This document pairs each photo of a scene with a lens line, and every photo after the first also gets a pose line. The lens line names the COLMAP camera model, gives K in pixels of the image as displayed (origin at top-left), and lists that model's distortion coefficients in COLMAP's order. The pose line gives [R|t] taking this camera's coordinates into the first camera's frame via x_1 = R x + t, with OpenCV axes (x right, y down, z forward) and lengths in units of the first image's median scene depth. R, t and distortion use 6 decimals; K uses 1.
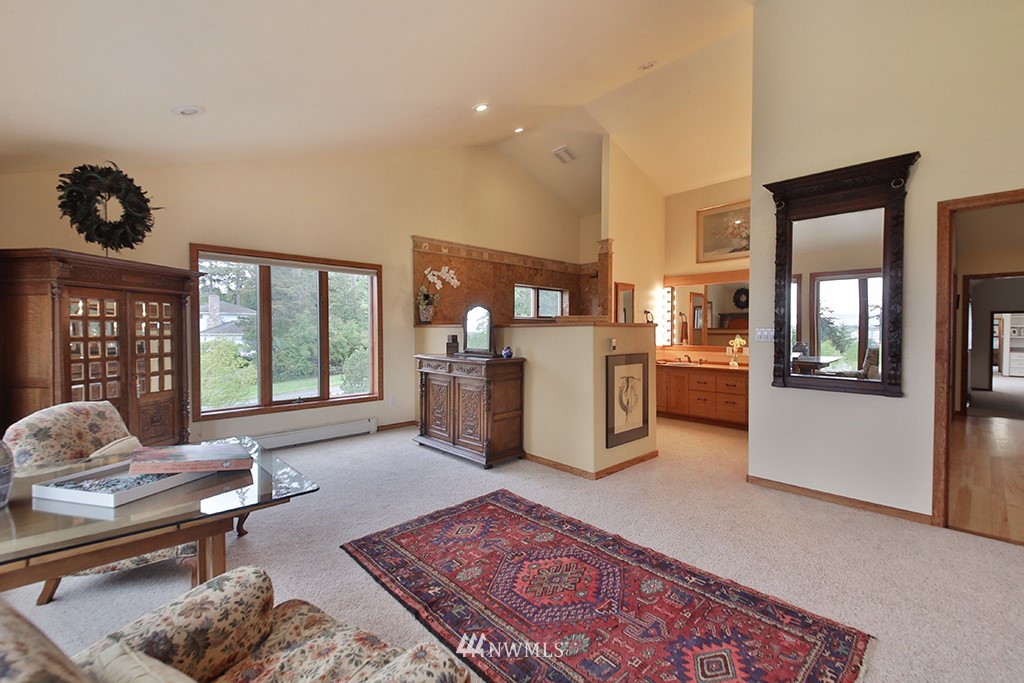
lens RADIAL K [[420.7, 0, 514.3], [0, 420.7, 338.7], [0, 0, 1]] dist [-0.020530, -0.000921]
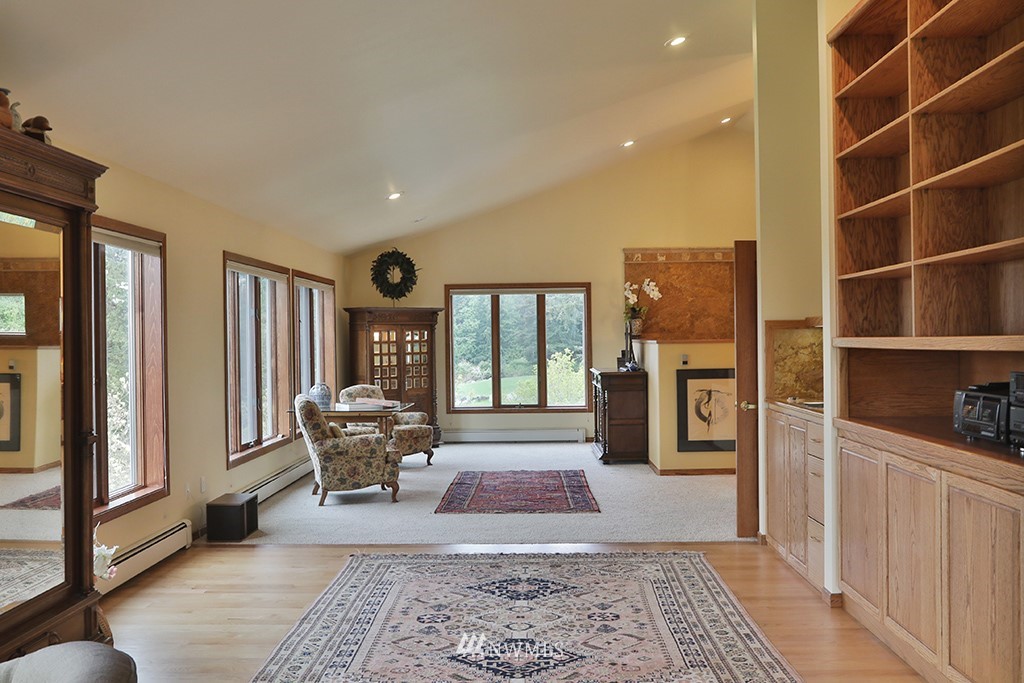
lens RADIAL K [[863.0, 0, 509.8], [0, 863.0, 339.6], [0, 0, 1]] dist [-0.012074, 0.011072]
pose [[0.694899, -0.011544, -0.719014, 1.687389], [0.004402, 0.999921, -0.011800, -0.014176], [0.719093, 0.005035, 0.694895, -0.991908]]
